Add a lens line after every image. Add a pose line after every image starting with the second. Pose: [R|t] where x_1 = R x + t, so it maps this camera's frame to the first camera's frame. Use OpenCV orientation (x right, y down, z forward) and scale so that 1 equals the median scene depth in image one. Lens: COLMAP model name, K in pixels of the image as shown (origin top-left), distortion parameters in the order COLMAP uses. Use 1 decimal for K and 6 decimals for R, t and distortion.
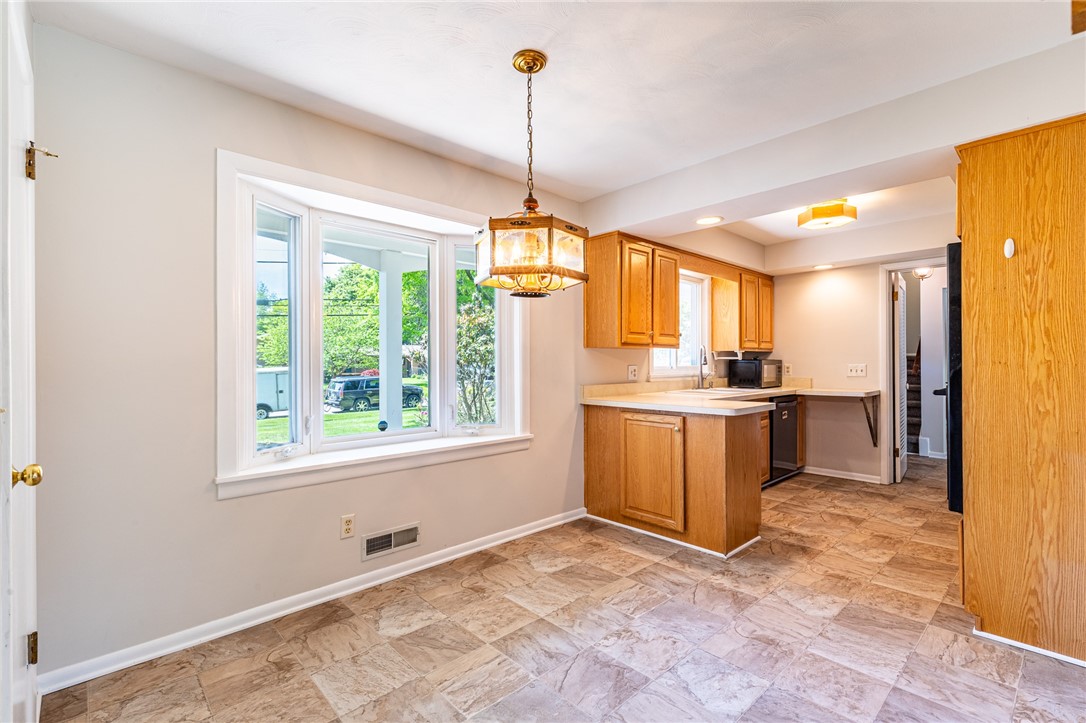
lens RADIAL K [[486.4, 0, 547.9], [0, 486.4, 359.7], [0, 0, 1]] dist [-0.000848, -0.000027]
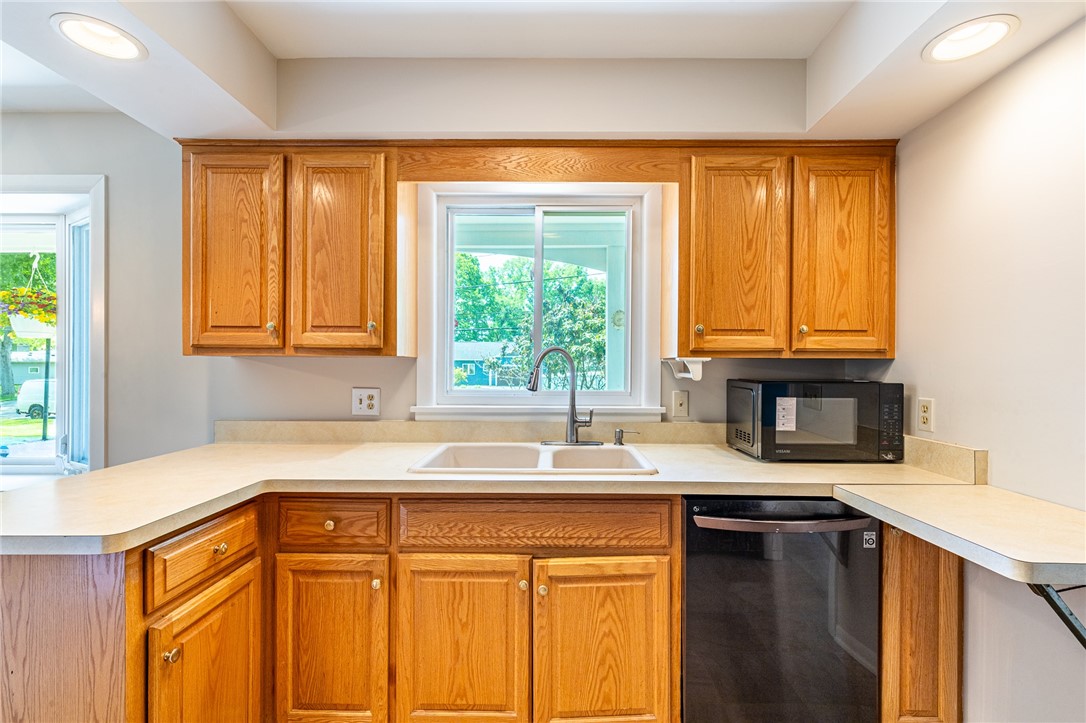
lens RADIAL K [[486.4, 0, 545.1], [0, 486.4, 363.3], [0, 0, 1]] dist [-0.000848, -0.000027]
pose [[0.727479, 0.009783, -0.686061, 0.758041], [-0.004736, 0.999946, 0.009237, -0.022668], [0.686114, -0.003470, 0.727486, 0.836519]]
